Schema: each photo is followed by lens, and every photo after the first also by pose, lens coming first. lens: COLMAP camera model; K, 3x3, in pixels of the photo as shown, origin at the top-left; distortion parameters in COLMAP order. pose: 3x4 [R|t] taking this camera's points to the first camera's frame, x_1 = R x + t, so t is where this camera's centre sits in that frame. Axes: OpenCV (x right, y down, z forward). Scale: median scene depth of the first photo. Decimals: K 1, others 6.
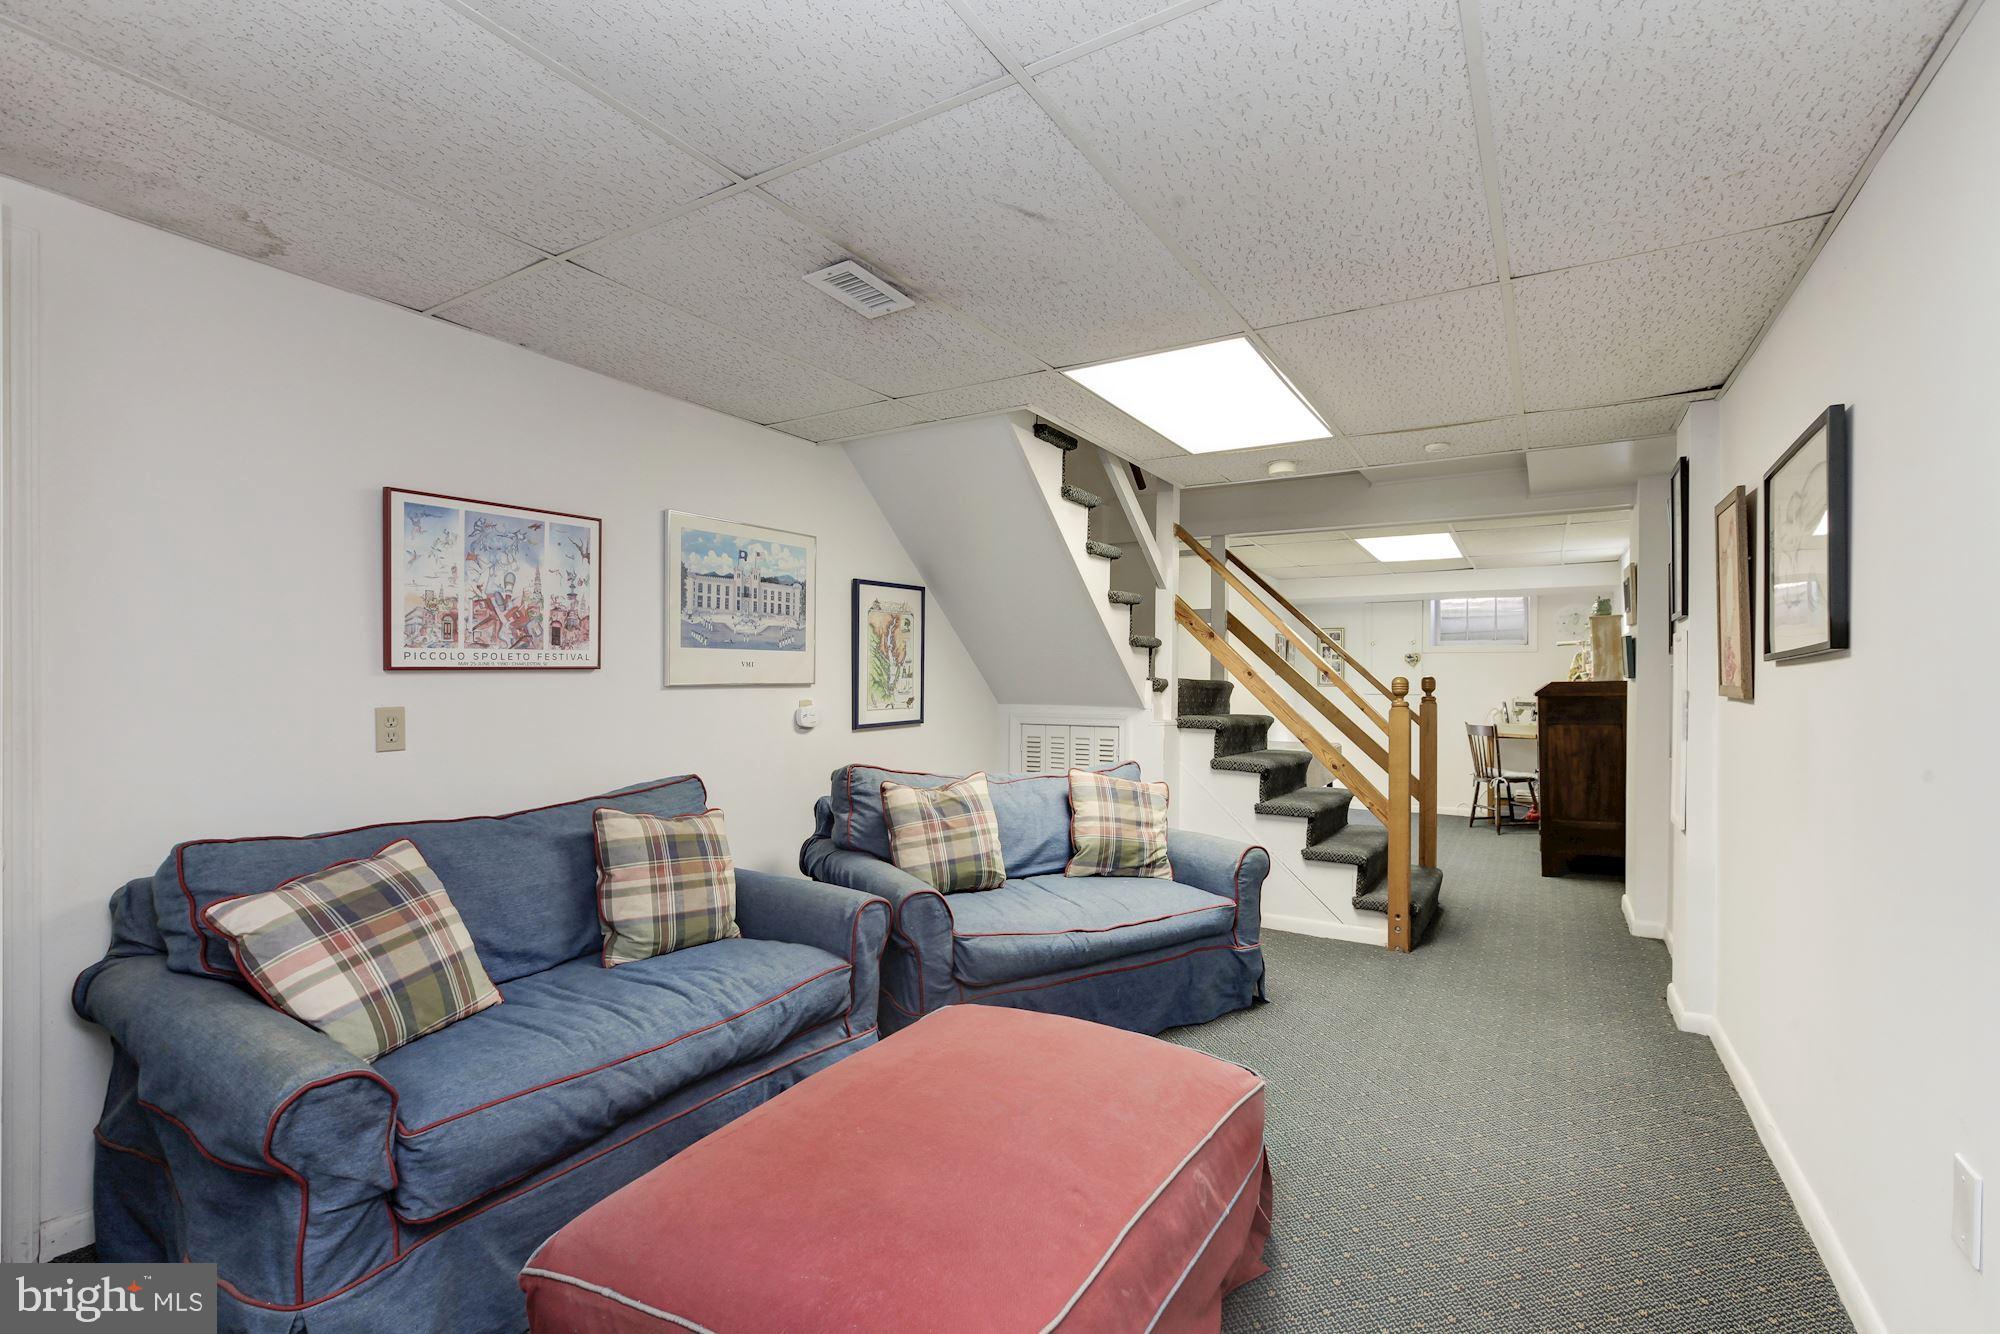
lens RADIAL K [[908.1, 0, 1011.3], [0, 908.1, 683.5], [0, 0, 1]] dist [-0.051544, 0.025698]
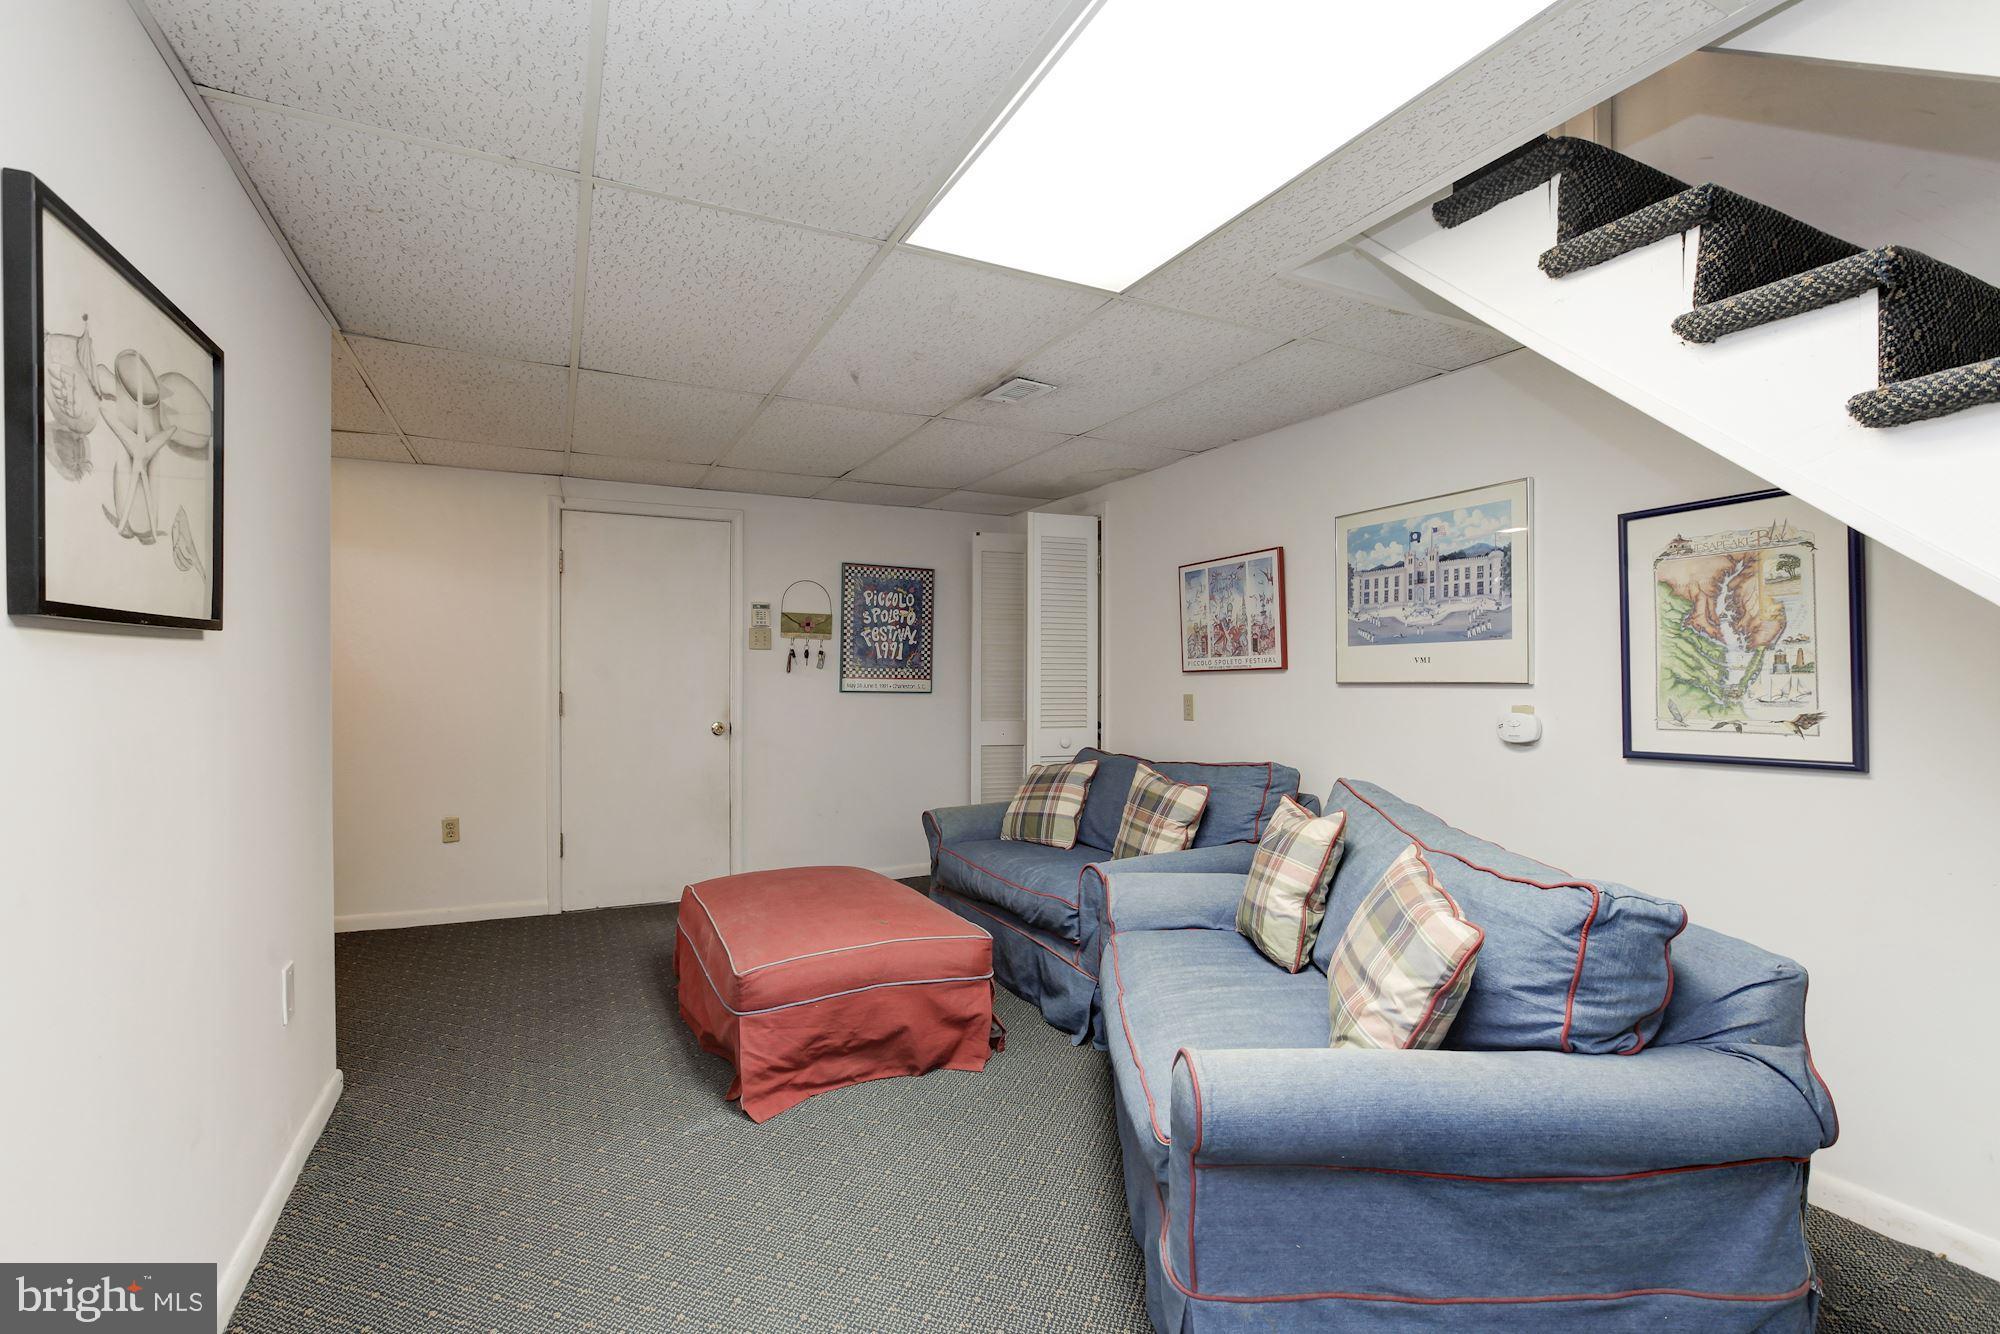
lens RADIAL K [[908.1, 0, 1011.3], [0, 908.1, 683.5], [0, 0, 1]] dist [-0.051544, 0.025698]
pose [[-0.523135, -0.002634, -0.852246, 0.673187], [-0.010122, 0.999944, 0.003123, 0.002829], [0.852190, 0.010261, -0.523132, 1.146455]]
